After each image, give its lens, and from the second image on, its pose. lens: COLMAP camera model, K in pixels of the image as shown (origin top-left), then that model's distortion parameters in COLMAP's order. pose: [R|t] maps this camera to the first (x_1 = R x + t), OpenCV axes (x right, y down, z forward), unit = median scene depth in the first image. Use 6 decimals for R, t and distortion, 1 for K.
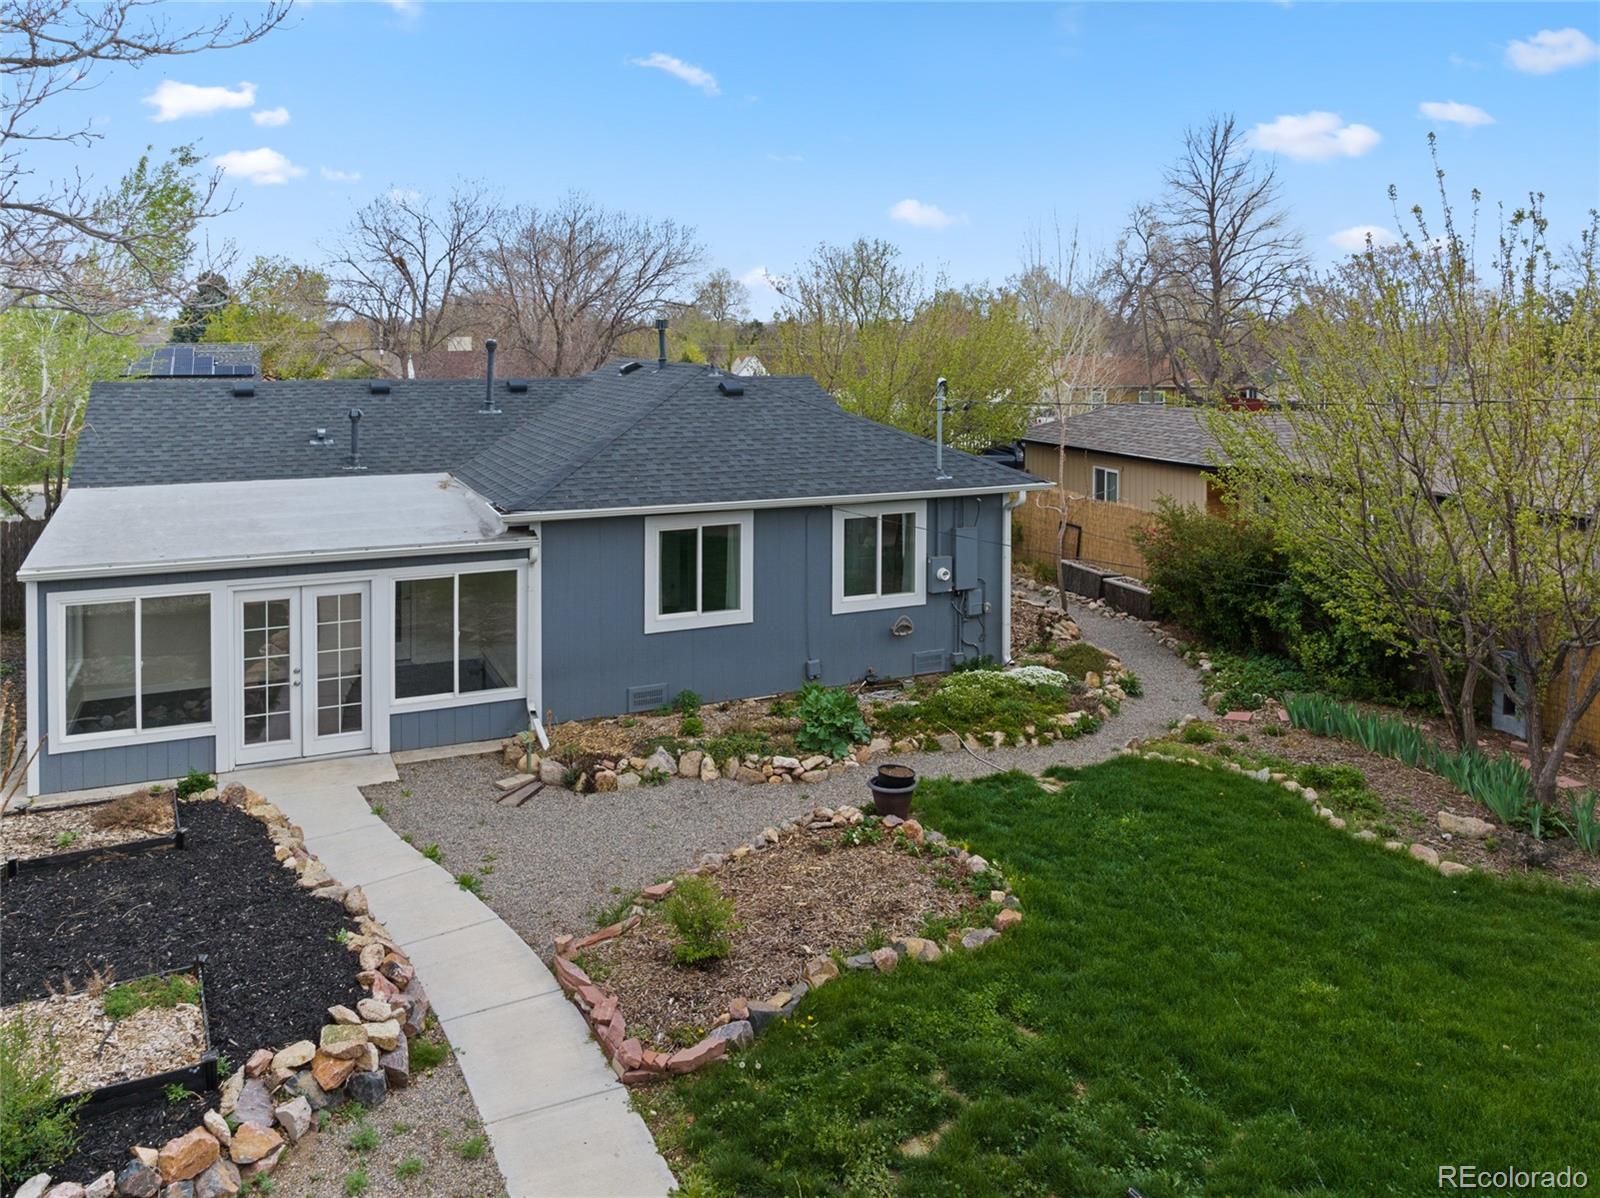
lens RADIAL K [[1188.1, 0, 801.2], [0, 1188.1, 346.0], [0, 0, 1]] dist [-0.028678, 0.002374]
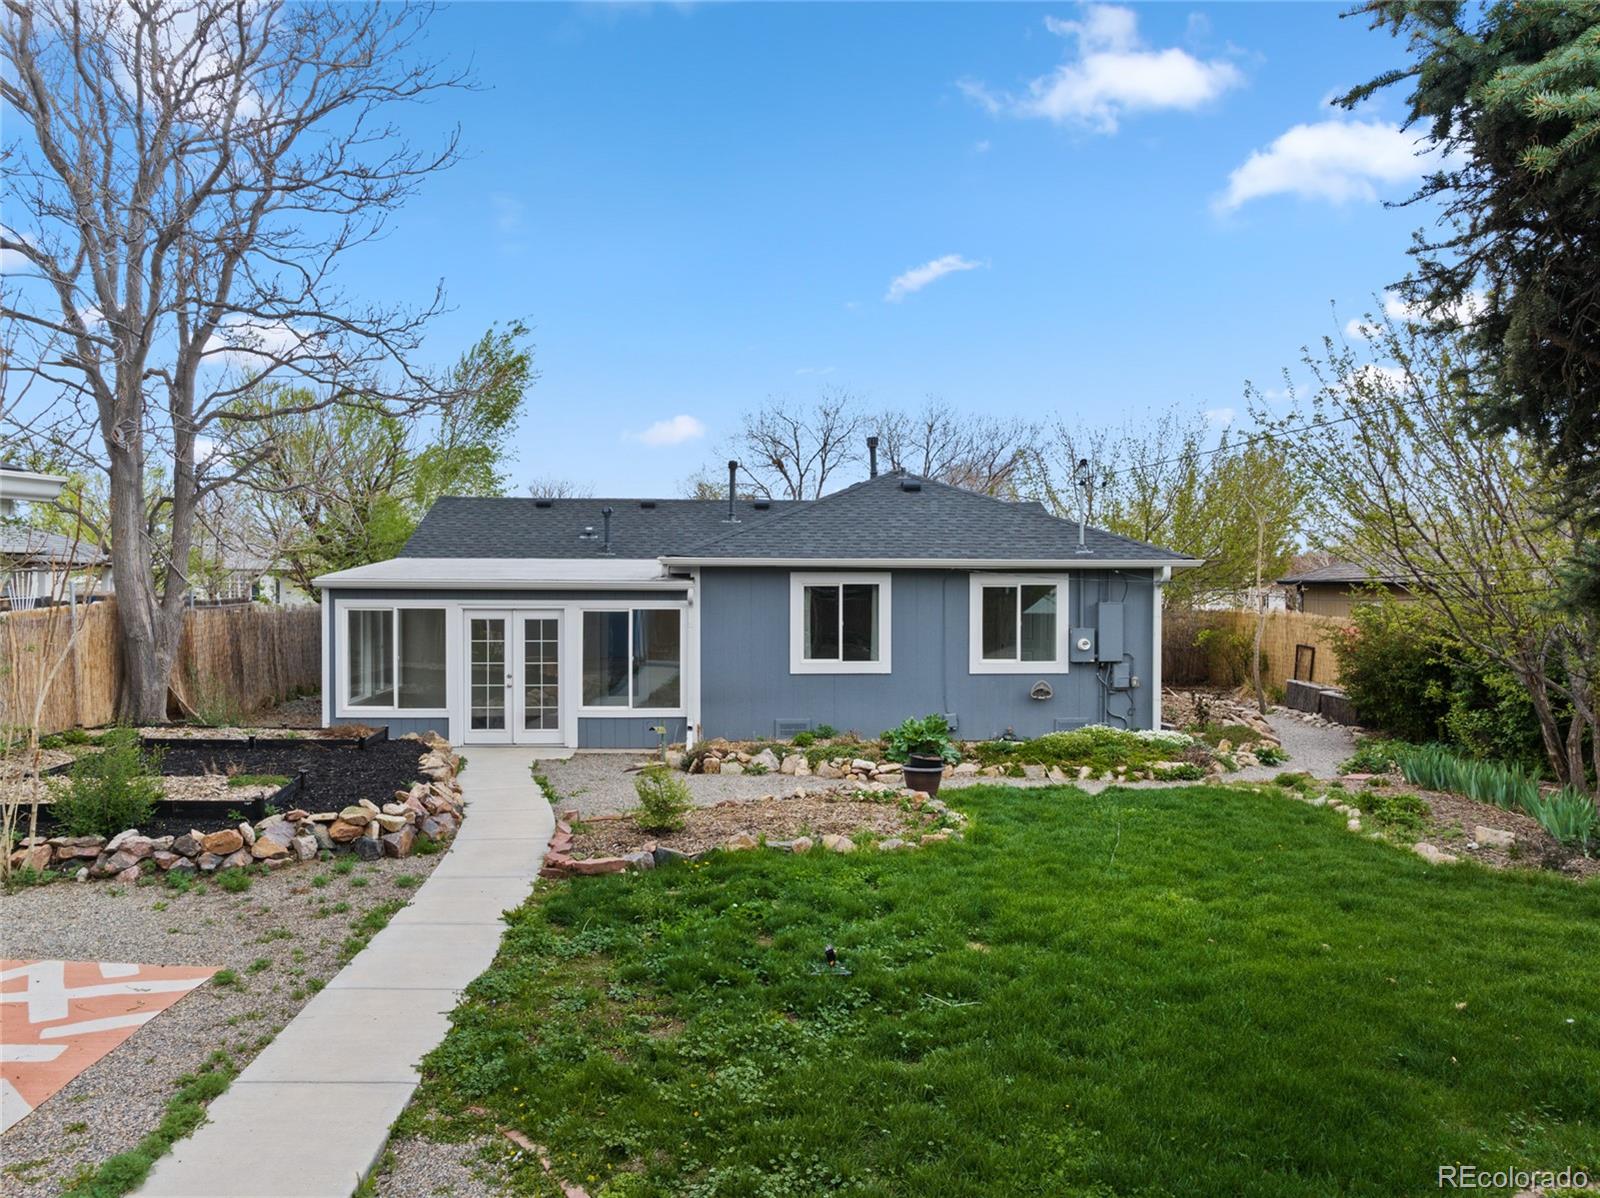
lens RADIAL K [[1124.0, 0, 800.0], [0, 1124.0, 599.0], [0, 0, 1]] dist [-0.031304, -0.006703]
pose [[0.927537, 0.006025, -0.373684, 0.297674], [-0.002768, 0.999953, 0.009254, 0.167726], [0.373722, -0.007550, 0.927510, -0.009445]]
